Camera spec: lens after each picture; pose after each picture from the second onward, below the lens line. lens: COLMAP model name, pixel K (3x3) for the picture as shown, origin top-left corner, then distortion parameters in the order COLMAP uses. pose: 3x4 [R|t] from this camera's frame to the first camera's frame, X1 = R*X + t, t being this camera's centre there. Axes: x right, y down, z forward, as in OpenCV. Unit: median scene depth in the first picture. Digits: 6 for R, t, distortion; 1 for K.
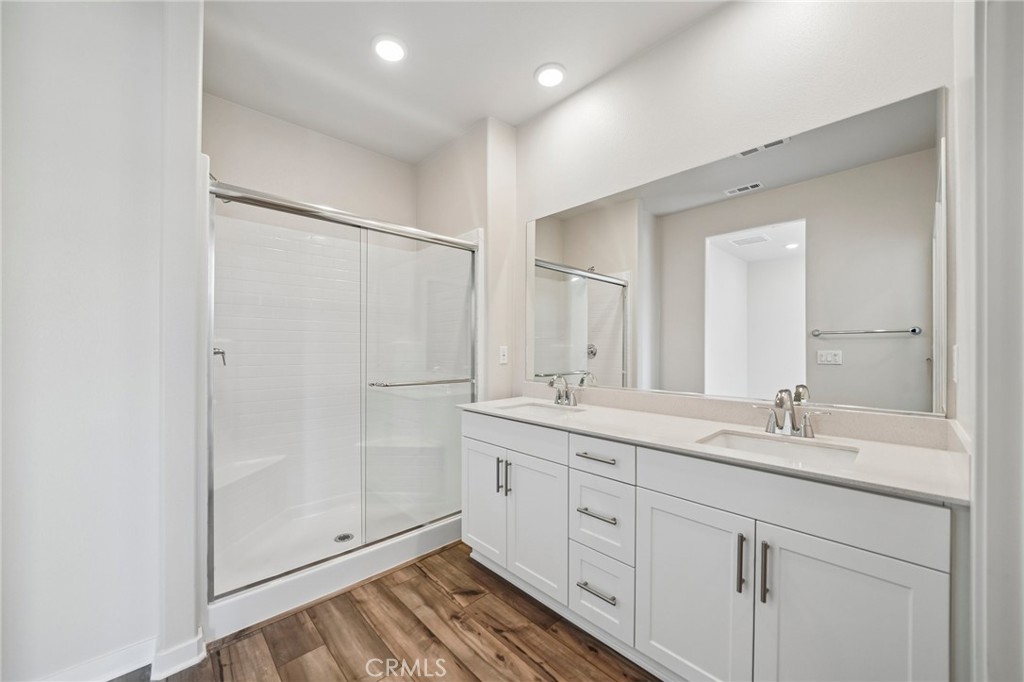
lens RADIAL K [[388.6, 0, 511.2], [0, 388.6, 347.5], [0, 0, 1]] dist [-0.002209, -0.000070]
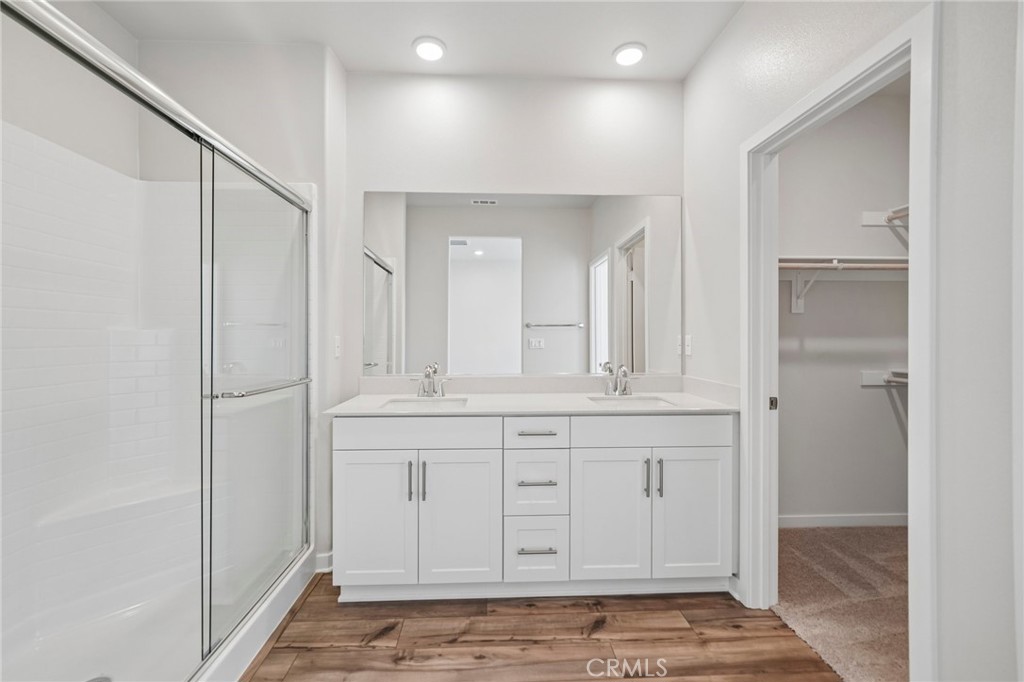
lens RADIAL K [[420.9, 0, 509.7], [0, 420.9, 337.2], [0, 0, 1]] dist [0.008970, -0.000022]
pose [[0.650277, -0.003663, 0.759689, -0.692296], [0.004106, 0.999991, 0.001307, 0.000610], [-0.759686, 0.002269, 0.650286, 0.228838]]
